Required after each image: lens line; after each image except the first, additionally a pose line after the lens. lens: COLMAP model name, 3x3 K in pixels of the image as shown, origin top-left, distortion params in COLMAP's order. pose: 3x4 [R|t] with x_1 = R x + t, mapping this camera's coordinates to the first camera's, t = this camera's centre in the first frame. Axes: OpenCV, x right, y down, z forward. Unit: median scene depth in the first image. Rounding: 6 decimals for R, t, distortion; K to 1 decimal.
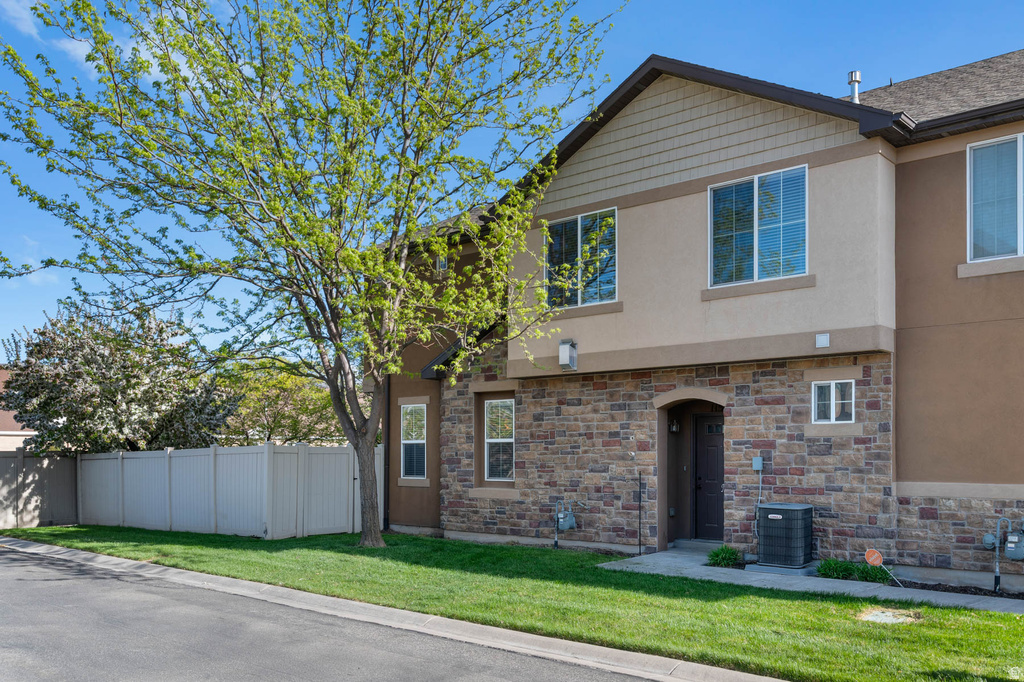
lens RADIAL K [[876.3, 0, 511.5], [0, 876.3, 456.1], [0, 0, 1]] dist [-0.004114, 0.002560]
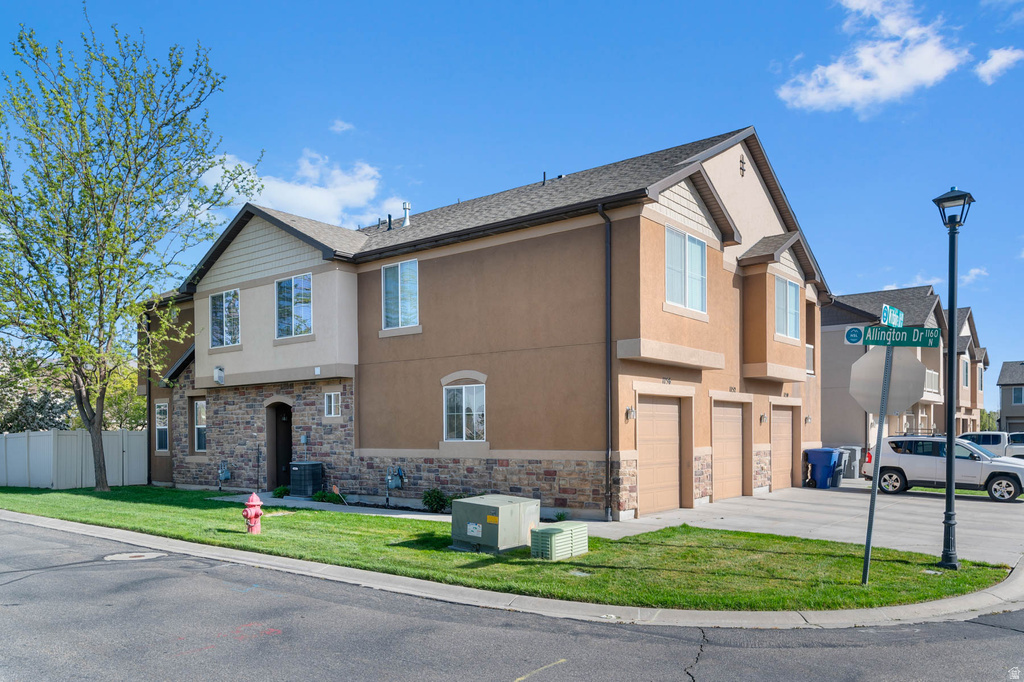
lens RADIAL K [[764.1, 0, 509.8], [0, 764.1, 440.7], [0, 0, 1]] dist [0.001428, 0.000496]
pose [[0.998645, -0.006410, 0.051641, 0.562383], [0.006171, 0.999969, 0.004794, 0.006051], [-0.051670, -0.004469, 0.998654, -0.501868]]
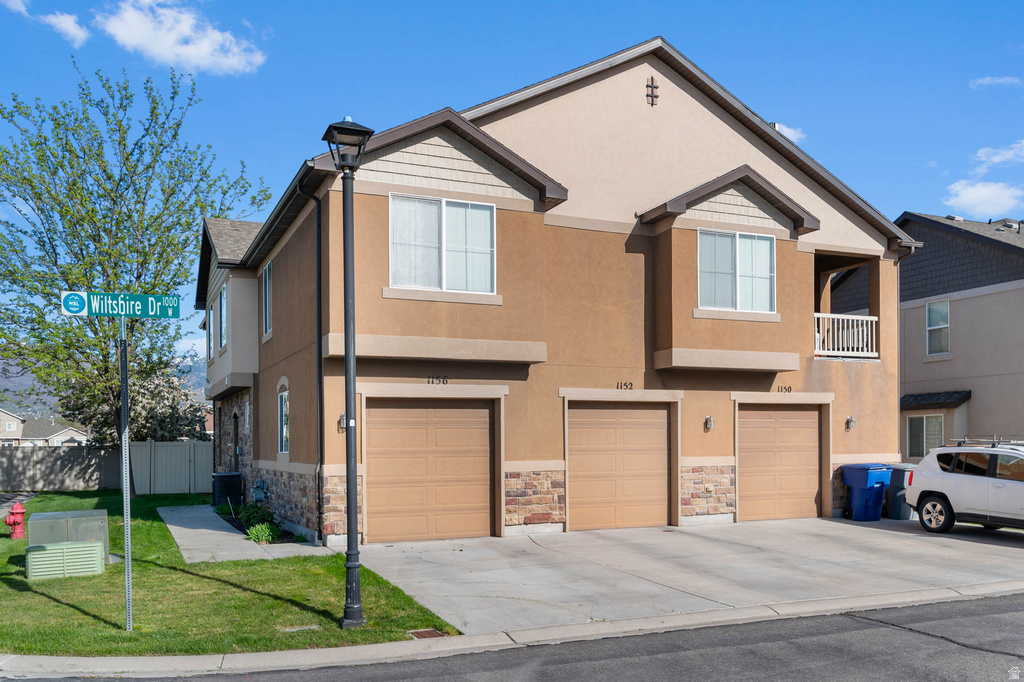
lens RADIAL K [[876.3, 0, 511.5], [0, 876.3, 456.1], [0, 0, 1]] dist [-0.004114, 0.002560]
pose [[0.909004, -0.002253, -0.416780, 1.366950], [0.006842, 0.999931, 0.009518, 0.007003], [0.416730, -0.011504, 0.908957, -0.319783]]
